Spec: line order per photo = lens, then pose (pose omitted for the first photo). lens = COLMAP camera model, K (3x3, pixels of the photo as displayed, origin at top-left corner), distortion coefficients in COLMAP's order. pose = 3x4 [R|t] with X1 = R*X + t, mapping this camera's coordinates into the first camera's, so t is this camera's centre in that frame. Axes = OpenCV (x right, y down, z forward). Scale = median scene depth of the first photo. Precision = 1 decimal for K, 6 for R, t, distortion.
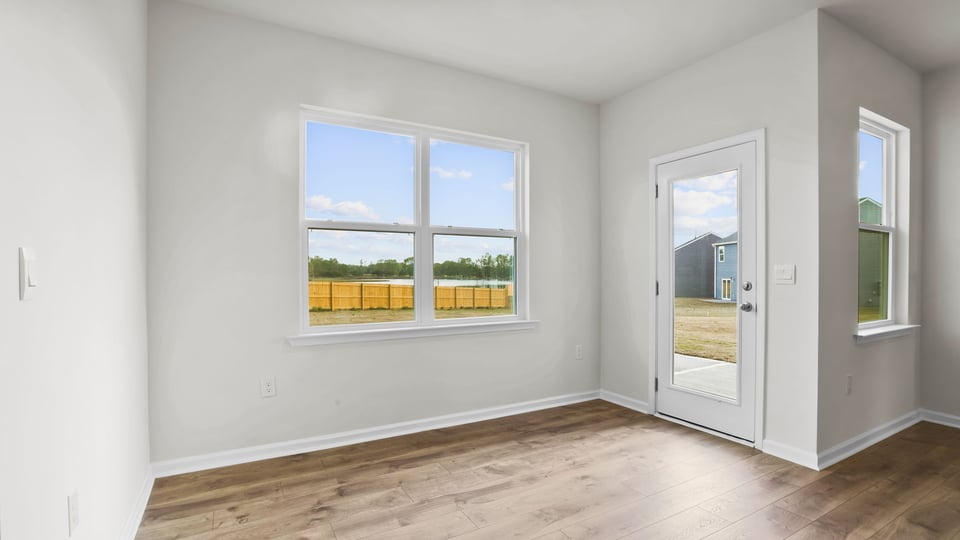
lens RADIAL K [[441.6, 0, 480.0], [0, 441.6, 270.0], [0, 0, 1]] dist [-0.000270, -0.000126]
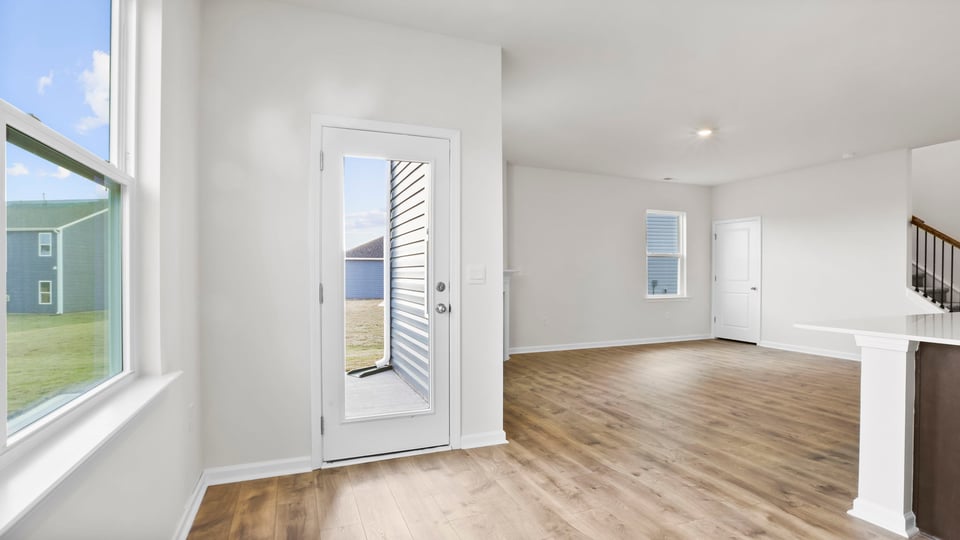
lens RADIAL K [[456.9, 0, 480.0], [0, 456.9, 270.0], [0, 0, 1]] dist [-0.055522, 0.000146]
pose [[0.134687, 0.013420, 0.990797, -0.369175], [-0.007527, 0.999893, -0.012520, 0.011957], [-0.990860, -0.005772, 0.134774, 0.775311]]
